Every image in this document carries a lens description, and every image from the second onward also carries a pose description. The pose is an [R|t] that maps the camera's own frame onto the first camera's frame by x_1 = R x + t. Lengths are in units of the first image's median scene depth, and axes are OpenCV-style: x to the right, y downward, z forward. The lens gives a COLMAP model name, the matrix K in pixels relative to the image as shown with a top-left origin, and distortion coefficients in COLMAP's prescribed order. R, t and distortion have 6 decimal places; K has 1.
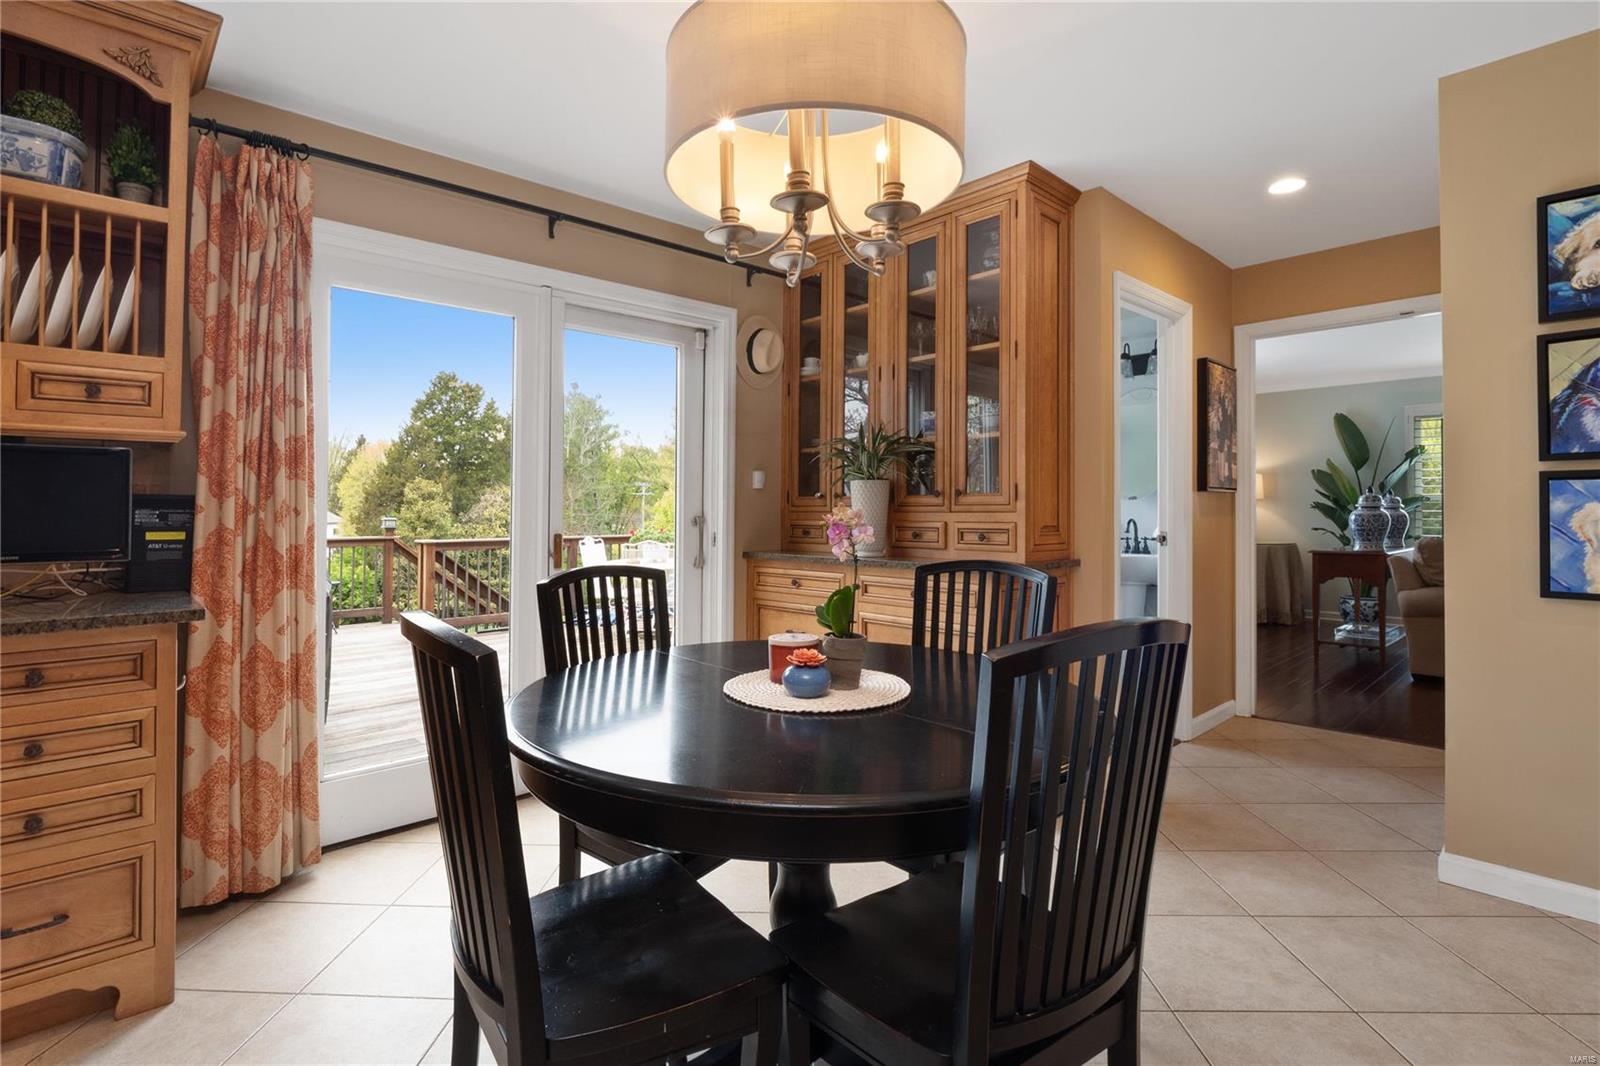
lens RADIAL K [[774.2, 0, 800.6], [0, 774.2, 486.6], [0, 0, 1]] dist [-0.011415, 0.000133]
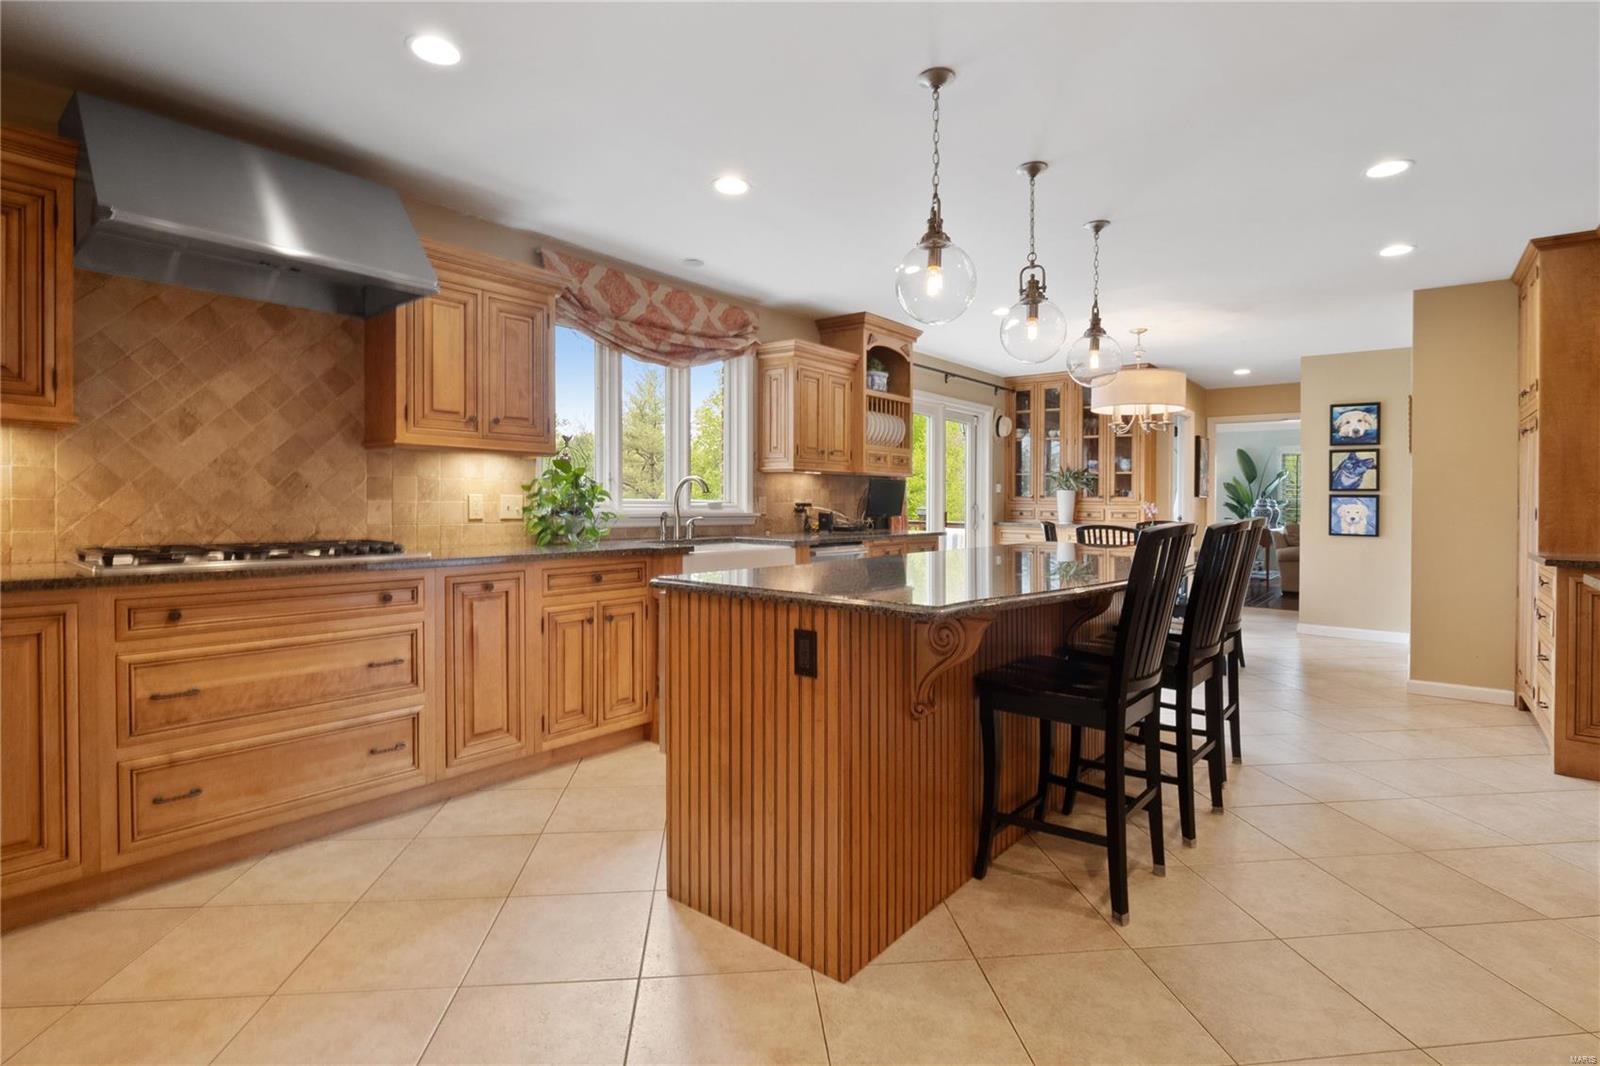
lens RADIAL K [[758.3, 0, 821.7], [0, 758.3, 466.3], [0, 0, 1]] dist [0.000252, -0.000171]
pose [[0.990105, 0.022385, 0.138528, -1.531625], [-0.020030, 0.999631, -0.018372, -0.037516], [-0.138888, 0.015416, 0.990188, -1.797535]]
